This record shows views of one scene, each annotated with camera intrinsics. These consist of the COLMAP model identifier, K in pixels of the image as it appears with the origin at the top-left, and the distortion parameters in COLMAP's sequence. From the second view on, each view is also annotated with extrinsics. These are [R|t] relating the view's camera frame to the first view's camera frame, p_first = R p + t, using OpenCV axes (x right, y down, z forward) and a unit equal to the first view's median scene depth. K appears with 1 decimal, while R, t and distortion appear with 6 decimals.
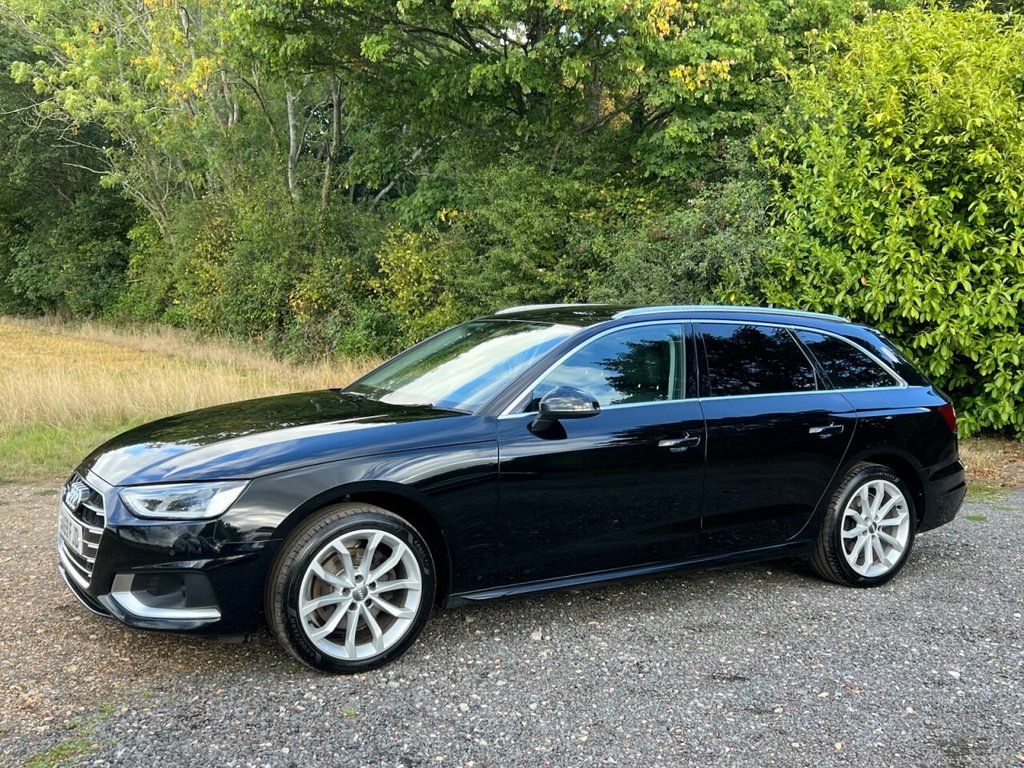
lens RADIAL K [[1081.5, 0, 529.8], [0, 1081.5, 385.7], [0, 0, 1]] dist [0.045574, 0.000000]
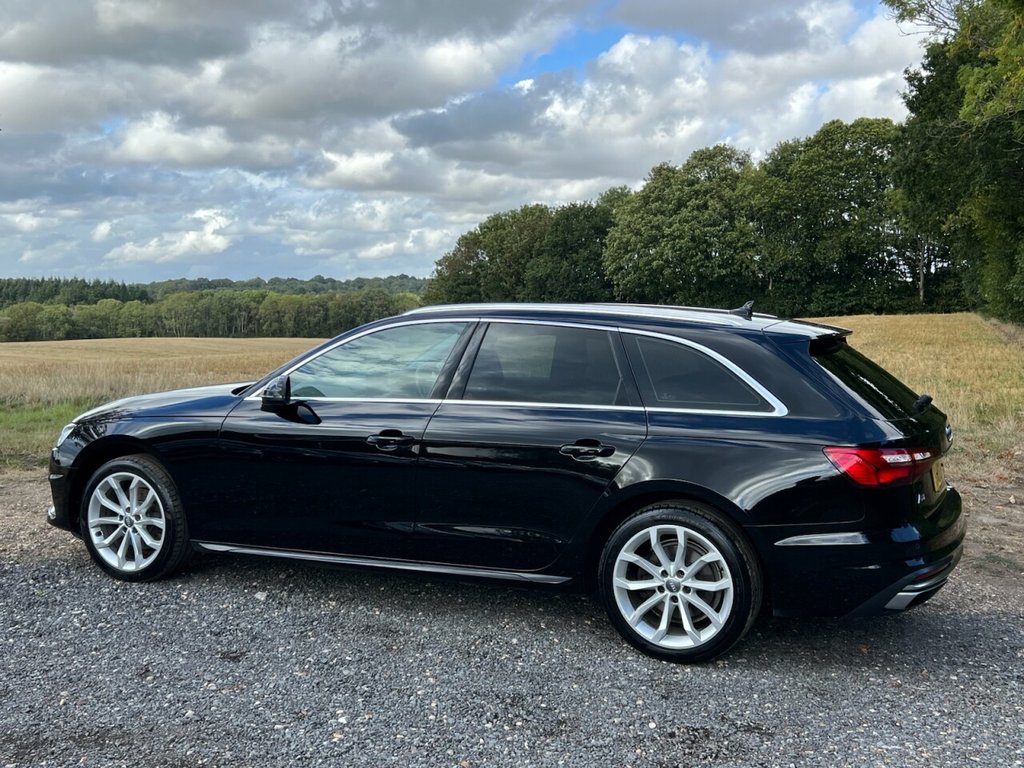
lens RADIAL K [[1111.2, 0, 522.6], [0, 1111.2, 378.6], [0, 0, 1]] dist [0.033828, 0.000000]
pose [[0.573582, 0.049071, -0.817677, 0.393143], [-0.061827, 0.997950, 0.016519, -0.010591], [0.816812, 0.041079, 0.575440, 0.195755]]
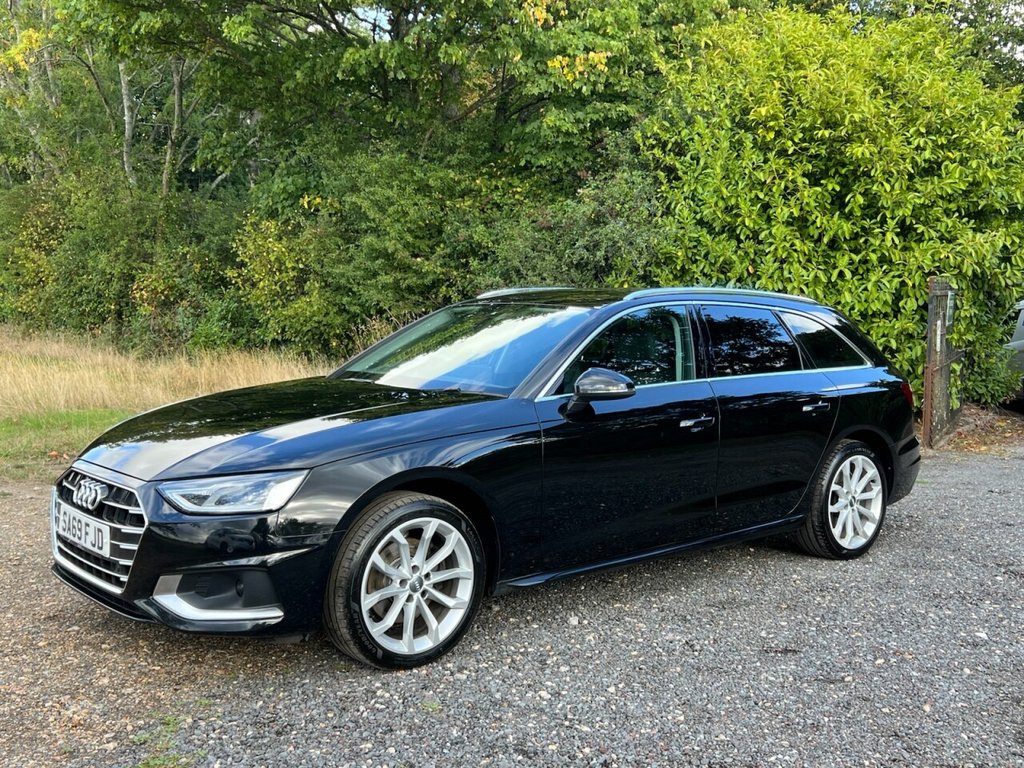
lens RADIAL K [[1081.5, 0, 529.5], [0, 1081.5, 382.2], [0, 0, 1]] dist [0.045574, 0.000000]
pose [[0.986515, -0.016592, 0.162826, -0.068276], [0.016015, 0.999860, 0.004854, 0.002886], [-0.162883, -0.002181, 0.986643, 0.011745]]
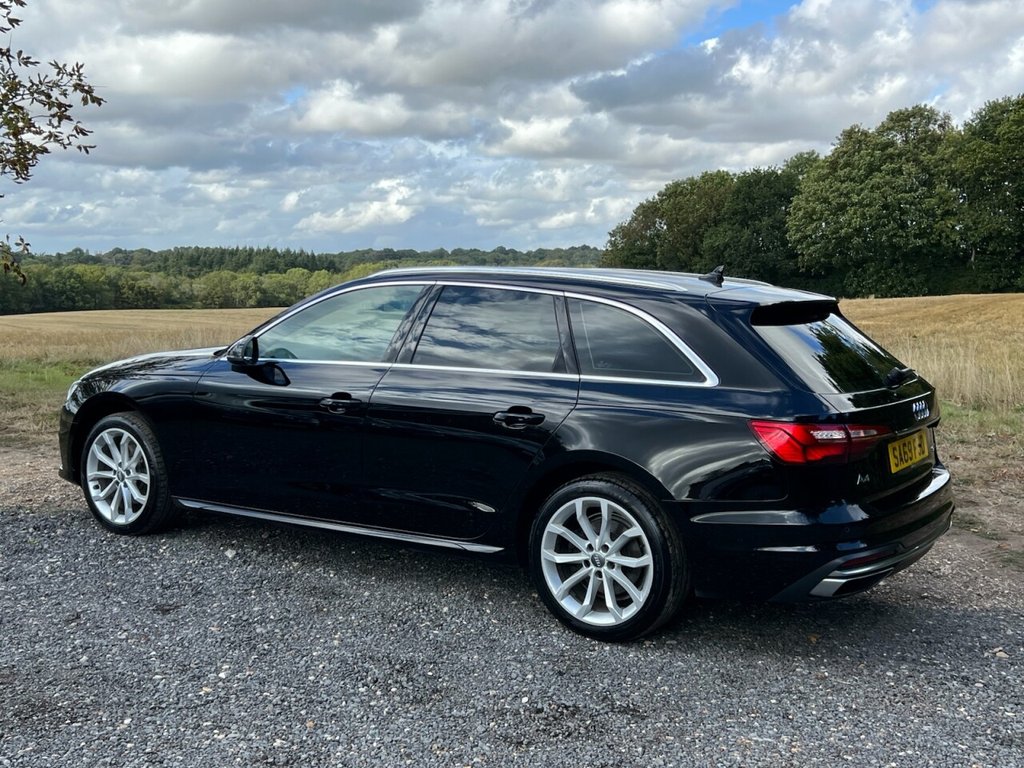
lens RADIAL K [[1142.8, 0, 518.6], [0, 1142.8, 390.3], [0, 0, 1]] dist [0.043828, 0.000000]
pose [[0.433370, 0.088362, -0.896874, 0.431513], [-0.077221, 0.995163, 0.060733, -0.012899], [0.897902, 0.042938, 0.438097, 0.263608]]
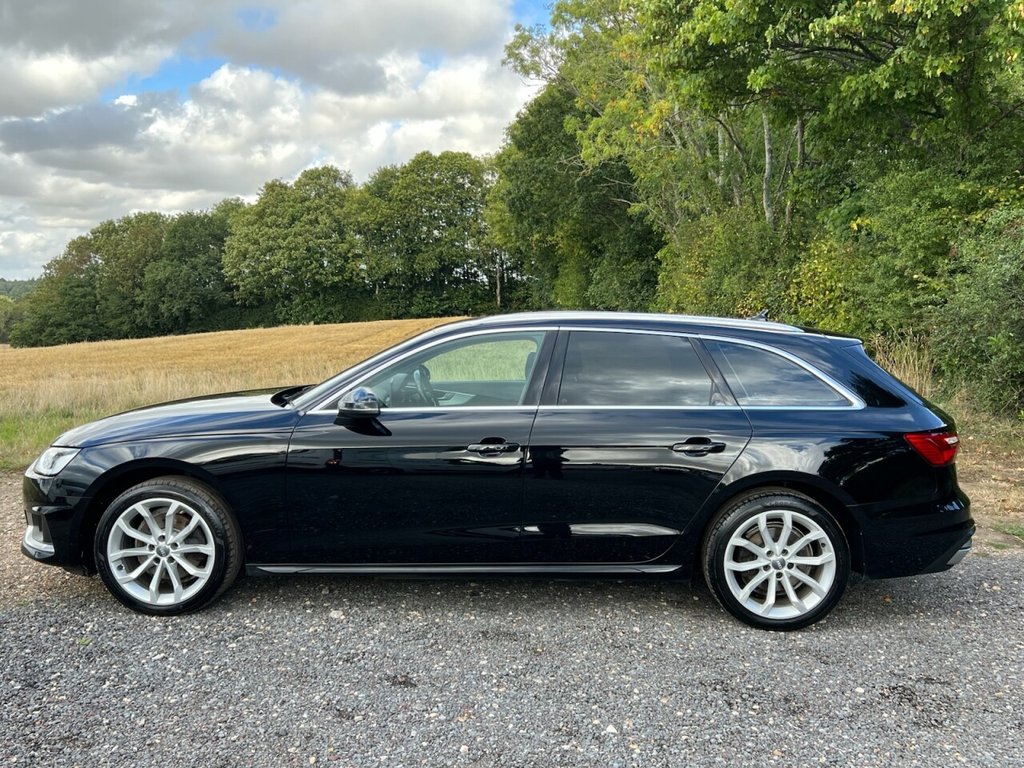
lens RADIAL K [[966.8, 0, 523.7], [0, 966.8, 379.6], [0, 0, 1]] dist [0.031569, 0.000000]
pose [[0.840985, 0.035123, -0.539917, 0.245732], [-0.038511, 0.999246, 0.005019, -0.006407], [0.539686, 0.016572, 0.841703, 0.098042]]
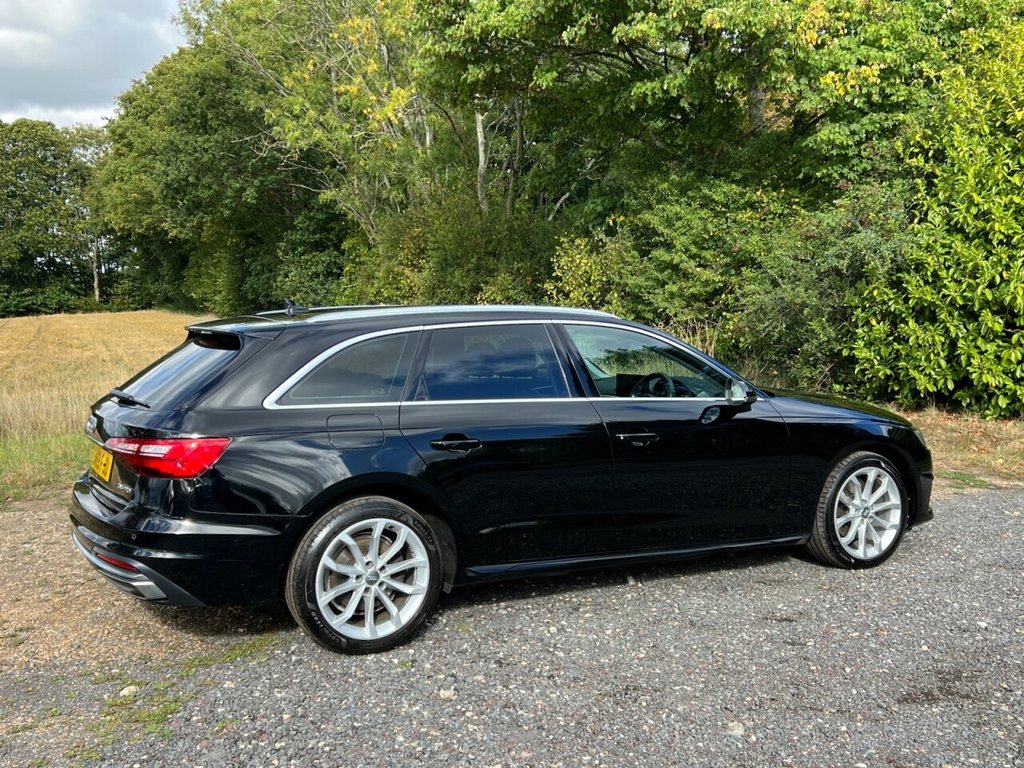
lens RADIAL K [[1043.0, 0, 521.8], [0, 1043.0, 370.1], [0, 0, 1]] dist [0.033150, 0.000000]
pose [[0.982343, -0.006545, -0.186972, 0.039751], [0.005004, 0.999950, -0.008713, 0.000985], [0.187020, 0.007623, 0.982327, -0.061209]]
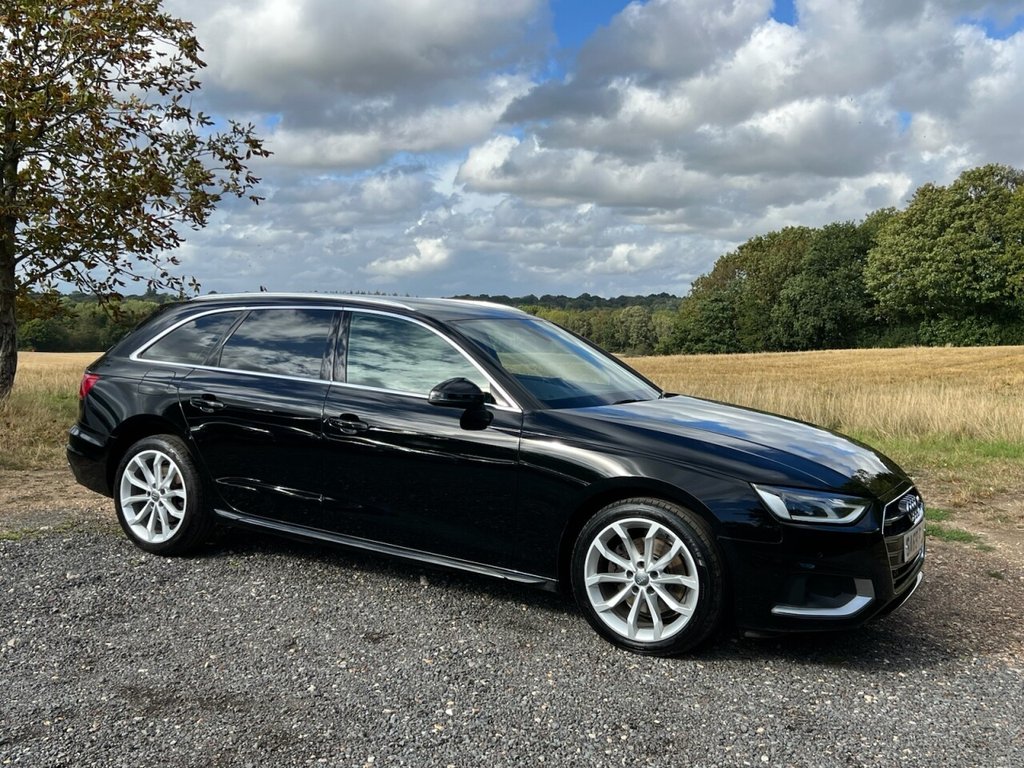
lens RADIAL K [[1043.0, 0, 503.6], [0, 1043.0, 405.6], [0, 0, 1]] dist [0.033150, 0.000000]
pose [[0.346100, 0.080692, -0.934721, 0.388143], [-0.094388, 0.994234, 0.050881, -0.009416], [0.933438, 0.070617, 0.351720, 0.239972]]
